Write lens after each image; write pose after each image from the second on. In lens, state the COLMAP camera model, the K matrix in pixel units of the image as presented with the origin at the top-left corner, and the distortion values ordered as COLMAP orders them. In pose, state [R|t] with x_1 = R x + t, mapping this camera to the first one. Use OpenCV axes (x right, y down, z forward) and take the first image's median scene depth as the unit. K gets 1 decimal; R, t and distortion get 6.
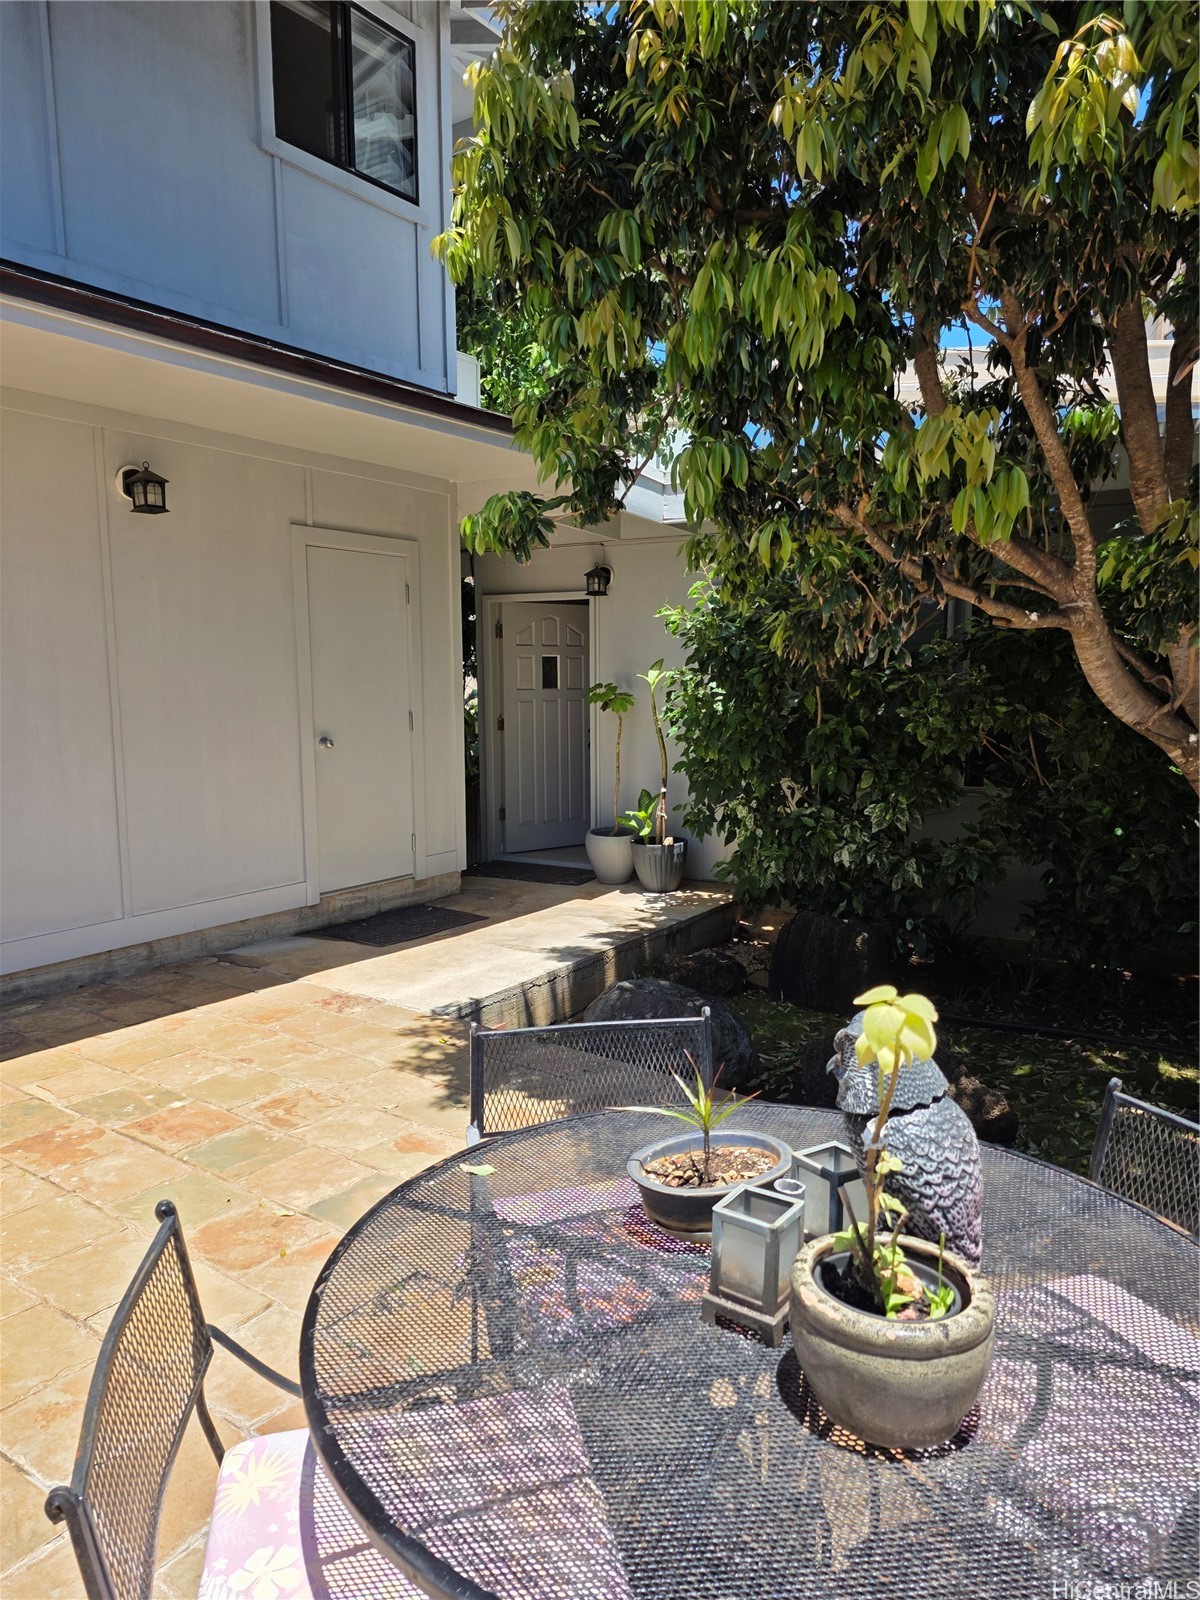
lens RADIAL K [[1068.2, 0, 592.4], [0, 1068.2, 803.6], [0, 0, 1]] dist [0.103107, -0.097424]
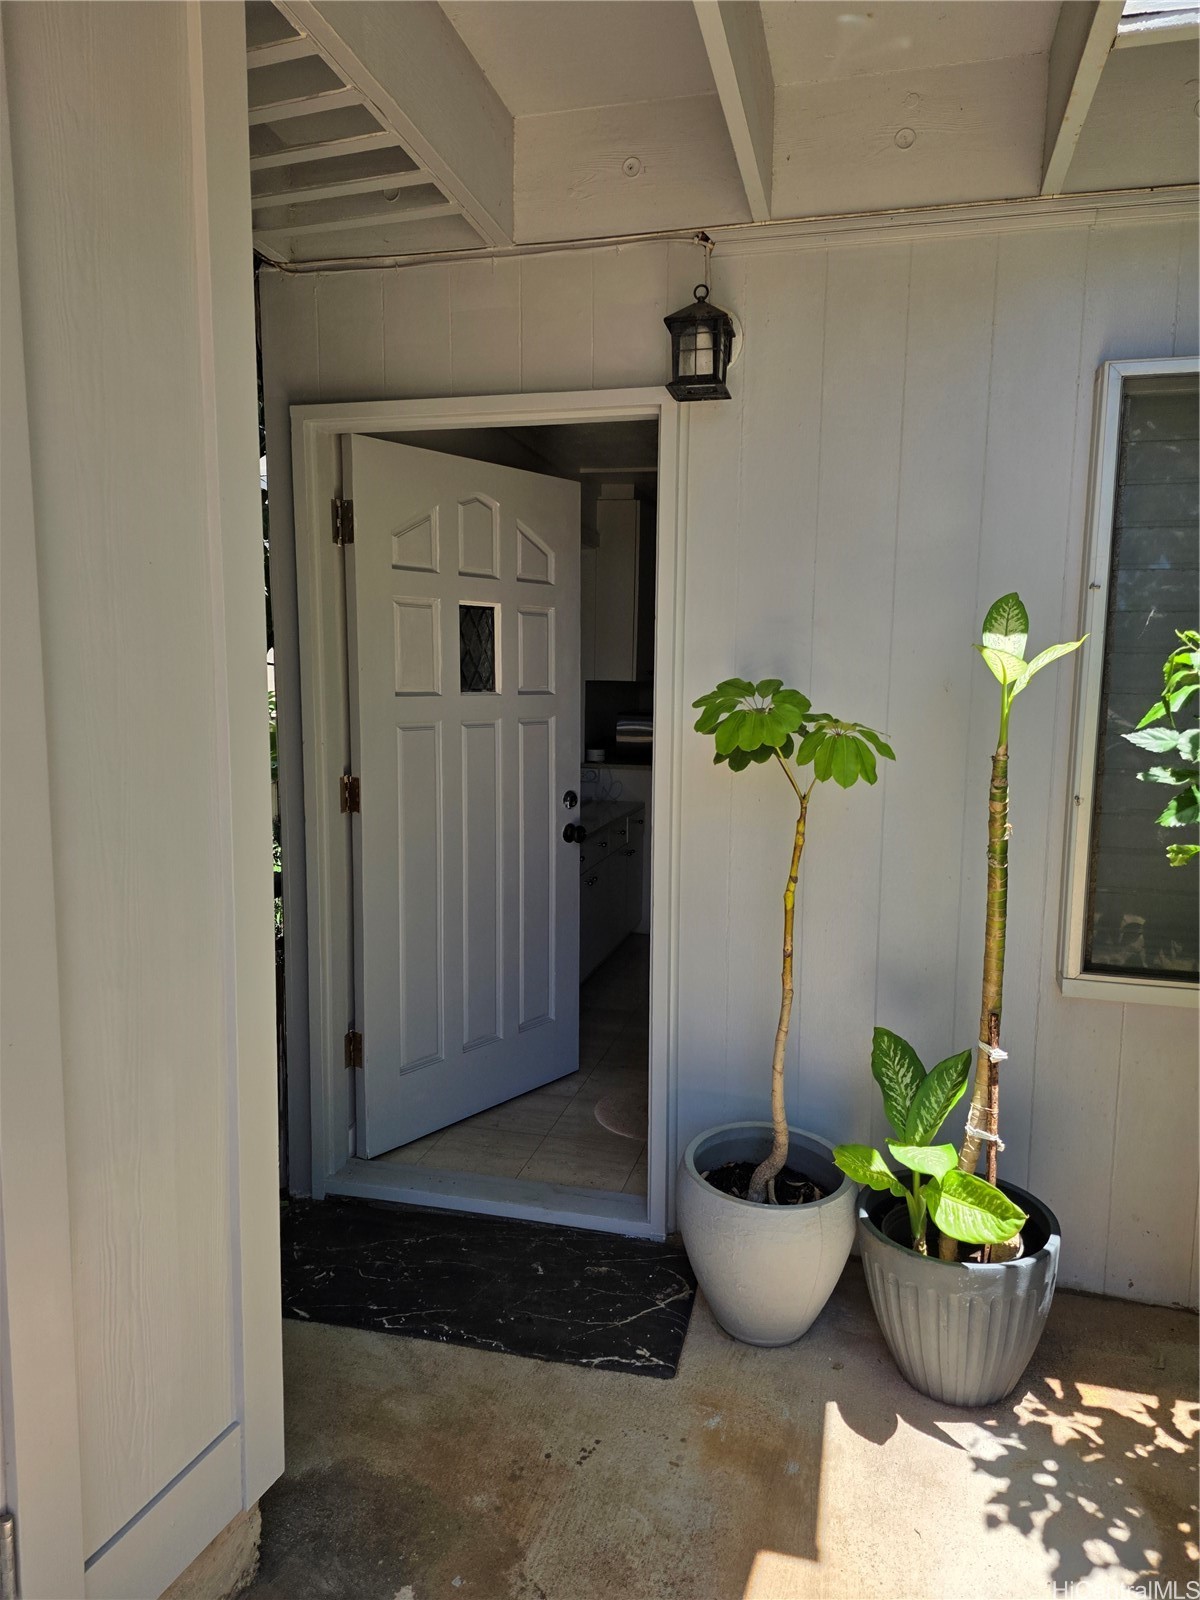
lens RADIAL K [[1068.2, 0, 592.4], [0, 1068.2, 803.6], [0, 0, 1]] dist [0.103107, -0.097424]
pose [[0.972183, -0.009761, 0.234021, -0.093627], [0.006626, 0.999878, 0.014179, -0.078048], [-0.234130, -0.012234, 0.972128, 0.665710]]
